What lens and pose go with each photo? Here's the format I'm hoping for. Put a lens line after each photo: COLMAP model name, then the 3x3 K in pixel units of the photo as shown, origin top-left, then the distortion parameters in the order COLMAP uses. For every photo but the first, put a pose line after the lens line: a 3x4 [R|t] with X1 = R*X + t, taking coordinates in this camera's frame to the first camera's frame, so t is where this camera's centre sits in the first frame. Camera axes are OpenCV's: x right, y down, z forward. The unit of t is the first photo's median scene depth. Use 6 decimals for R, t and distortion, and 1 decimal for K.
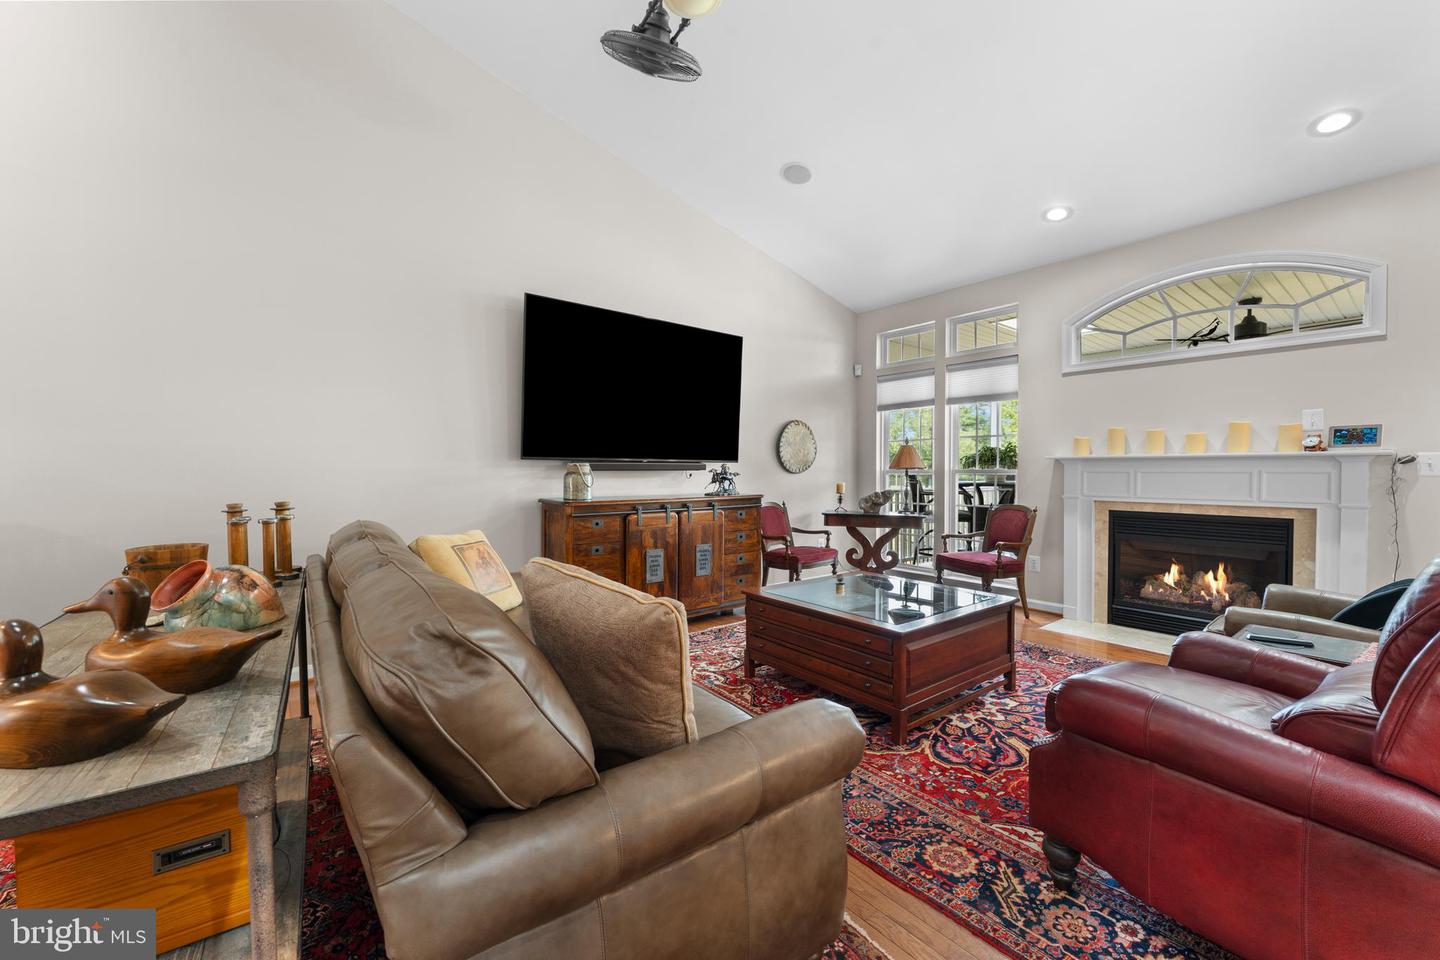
lens RADIAL K [[574.4, 0, 716.6], [0, 574.4, 478.9], [0, 0, 1]] dist [0.001426, 0.000074]
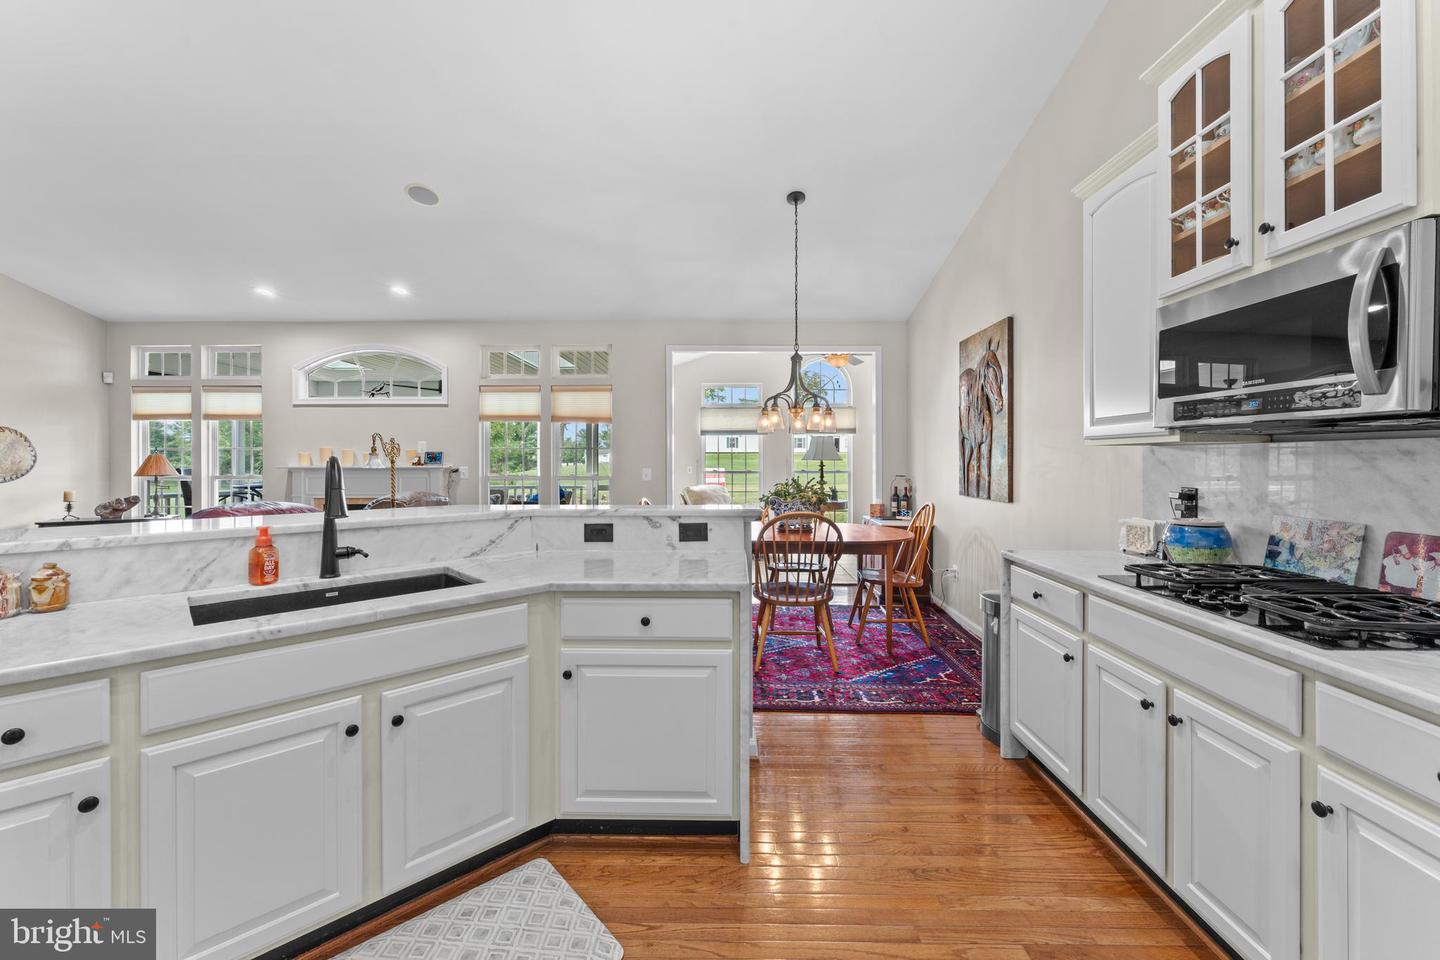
lens RADIAL K [[581.3, 0, 719.0], [0, 581.3, 460.0], [0, 0, 1]] dist [0.000932, 0.000339]
pose [[0.631931, 0.001139, 0.775024, 0.201442], [0.014974, 0.999794, -0.013678, -0.022804], [-0.774880, 0.020249, 0.631784, -0.727530]]
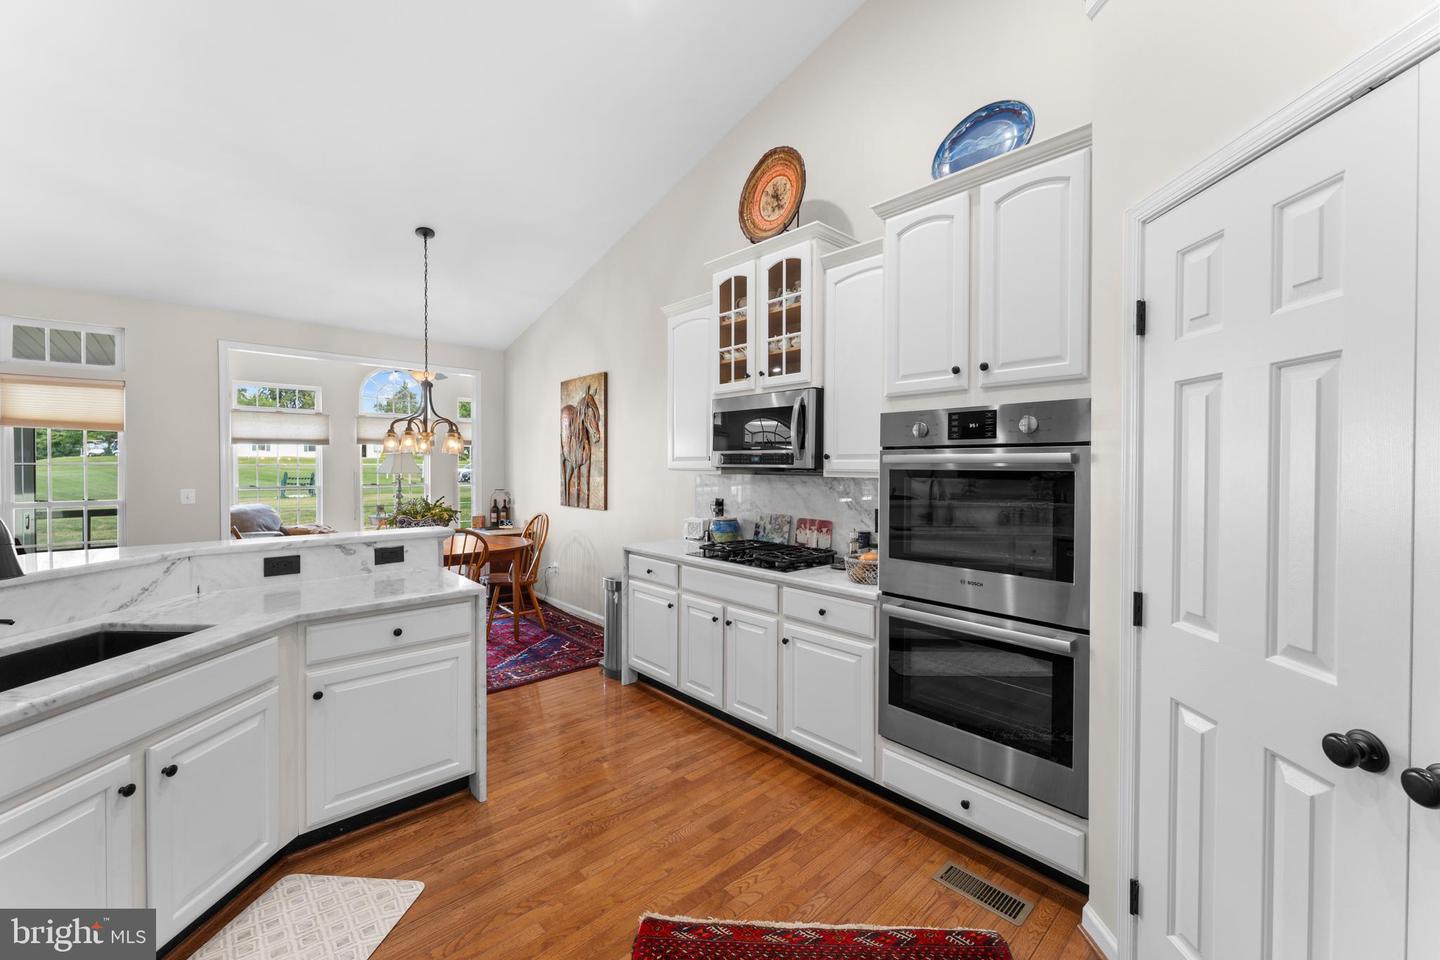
lens RADIAL K [[576.9, 0, 719.7], [0, 576.9, 474.0], [0, 0, 1]] dist [0.001294, 0.000062]
pose [[-0.078295, -0.014114, 0.996830, -0.051536], [0.018871, 0.999700, 0.015637, -0.054662], [-0.996752, 0.020035, -0.078005, -0.645861]]
